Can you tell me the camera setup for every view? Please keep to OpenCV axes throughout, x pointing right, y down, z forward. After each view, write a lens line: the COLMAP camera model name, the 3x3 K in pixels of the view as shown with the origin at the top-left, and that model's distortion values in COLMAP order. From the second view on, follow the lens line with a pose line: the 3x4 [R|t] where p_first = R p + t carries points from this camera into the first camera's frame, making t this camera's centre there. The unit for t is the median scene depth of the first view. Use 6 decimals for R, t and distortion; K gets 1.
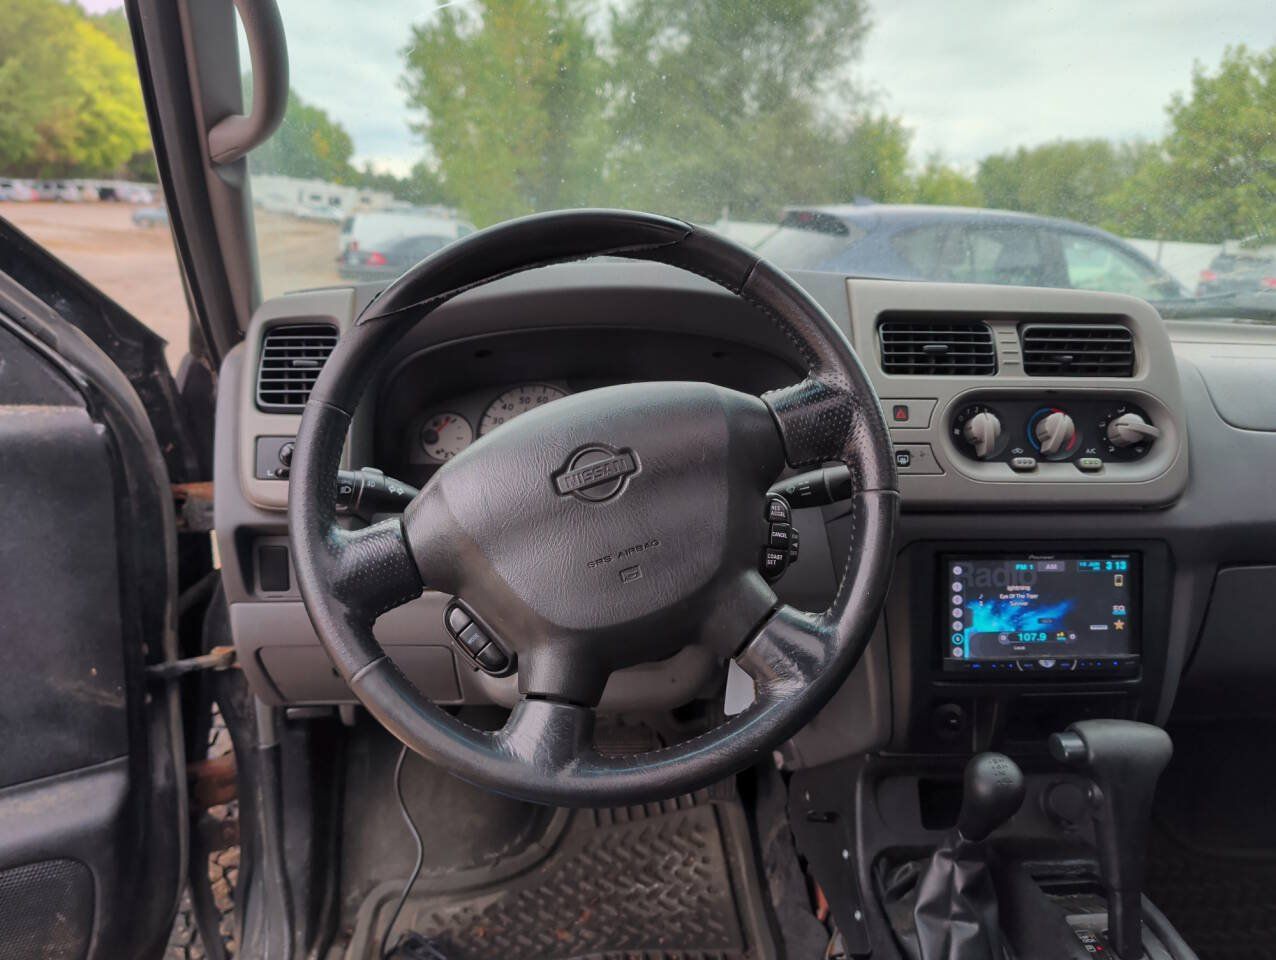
lens RADIAL K [[1060.2, 0, 641.2], [0, 1060.2, 478.9], [0, 0, 1]] dist [0.022575, -0.024123]
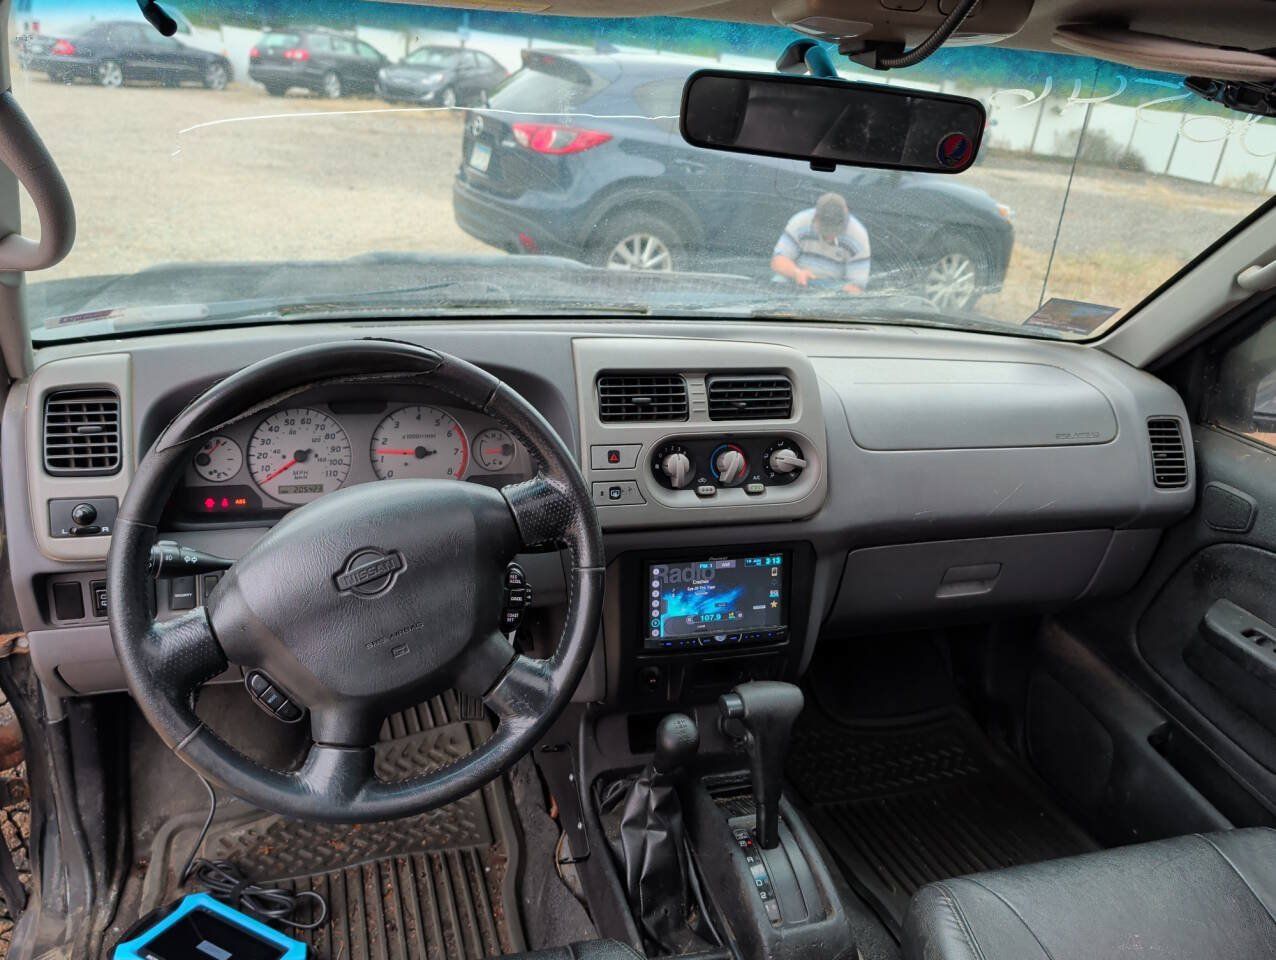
lens RADIAL K [[1060.2, 0, 637.8], [0, 1060.2, 472.0], [0, 0, 1]] dist [0.022575, -0.024123]
pose [[0.972810, -0.027998, 0.229907, -0.013804], [-0.010087, 0.986602, 0.162833, -0.237241], [-0.231386, -0.160725, 0.959494, -0.197885]]
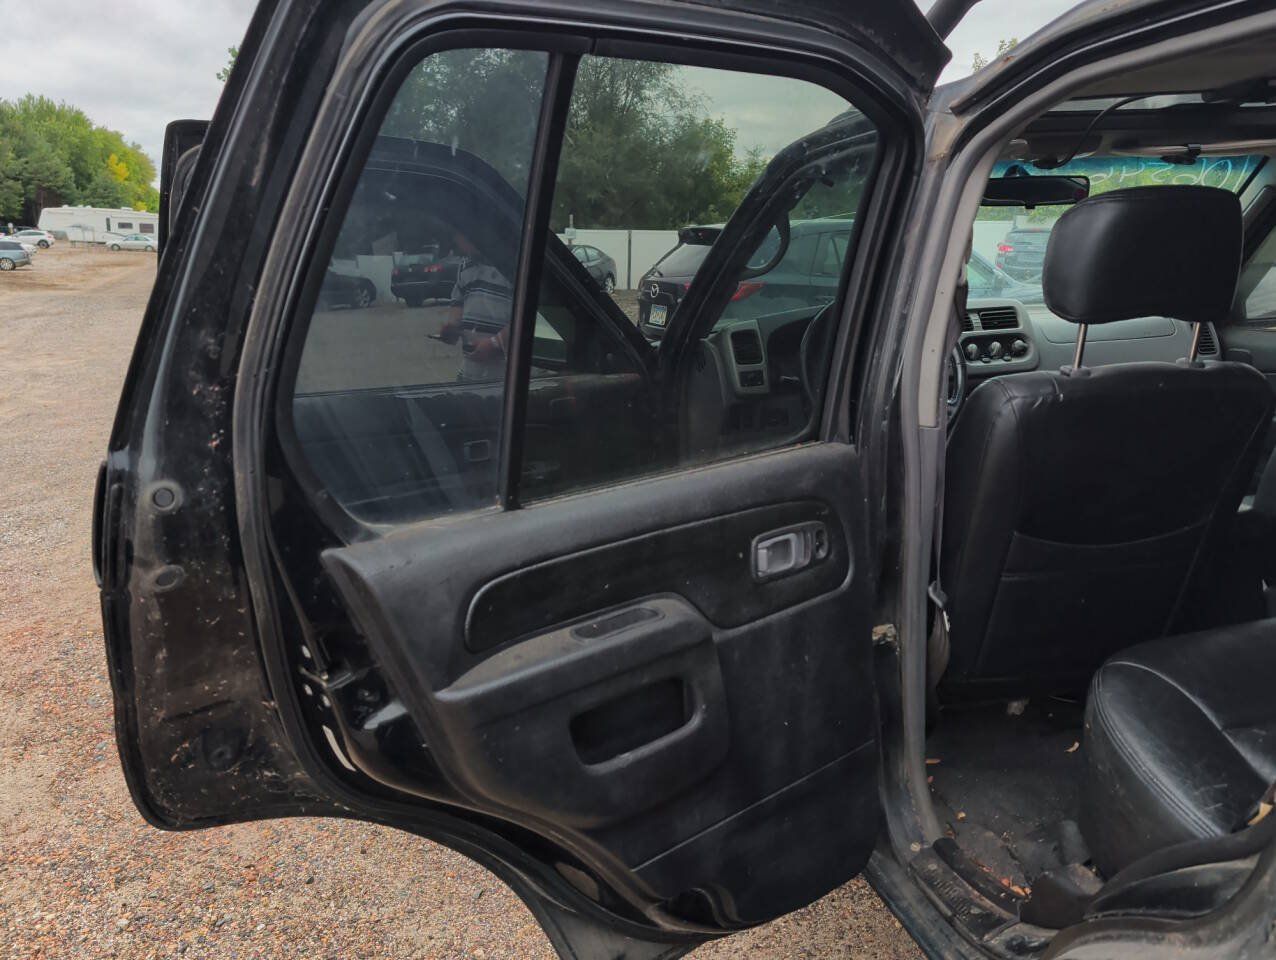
lens RADIAL K [[1060.2, 0, 641.1], [0, 1060.2, 478.4], [0, 0, 1]] dist [0.022575, -0.024123]
pose [[0.984685, -0.098507, 0.143848, -0.989451], [0.098576, 0.995107, 0.006663, 0.189302], [-0.143801, 0.007619, 0.989577, -1.687237]]
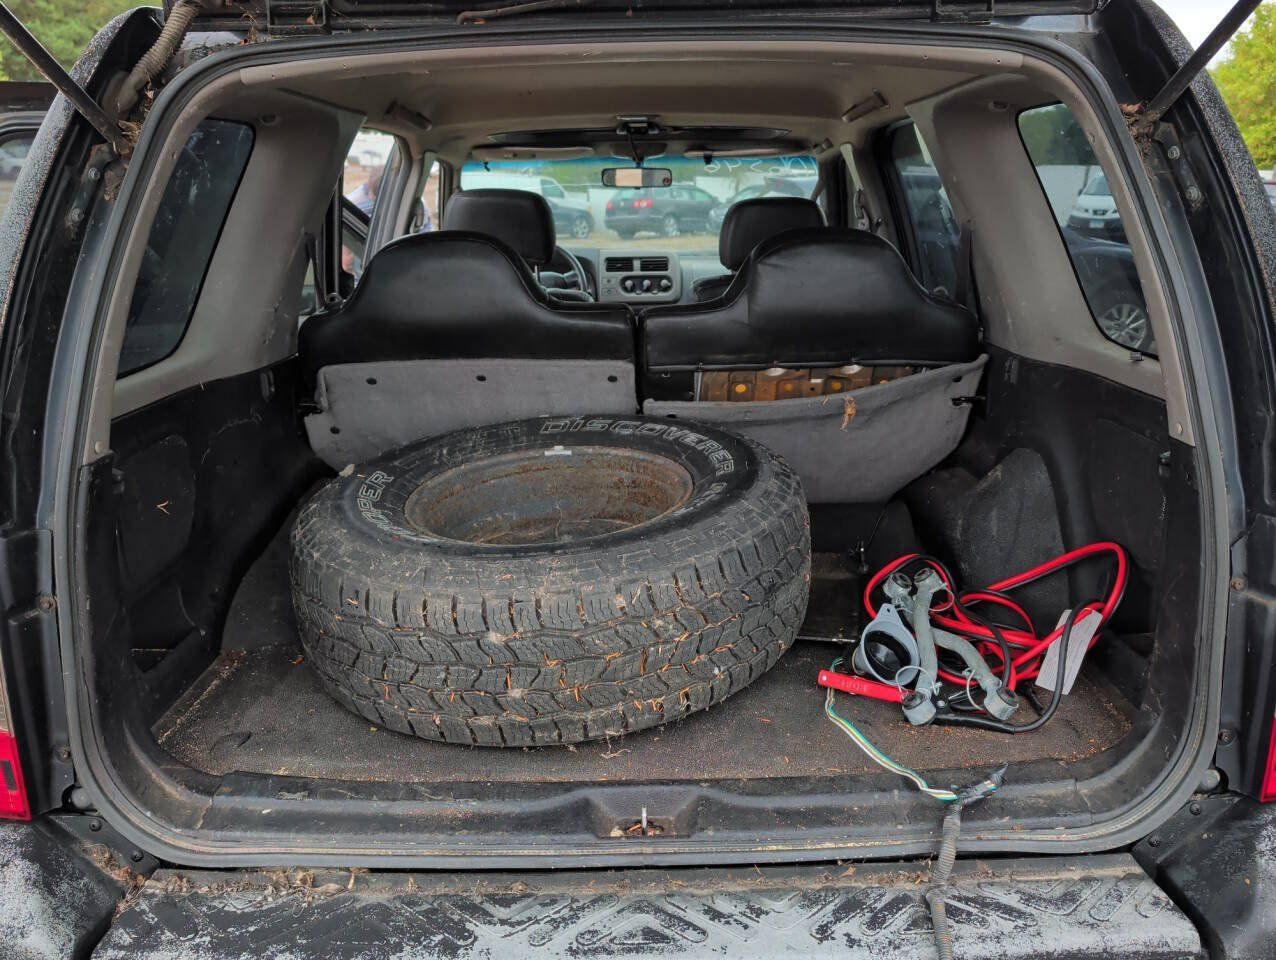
lens RADIAL K [[1060.2, 0, 639.7], [0, 1060.2, 477.6], [0, 0, 1]] dist [0.022575, -0.024123]
pose [[0.996033, -0.014263, -0.087835, 0.704361], [0.018694, 0.998583, 0.049829, 0.499076], [0.087000, -0.051274, 0.994888, -3.163865]]
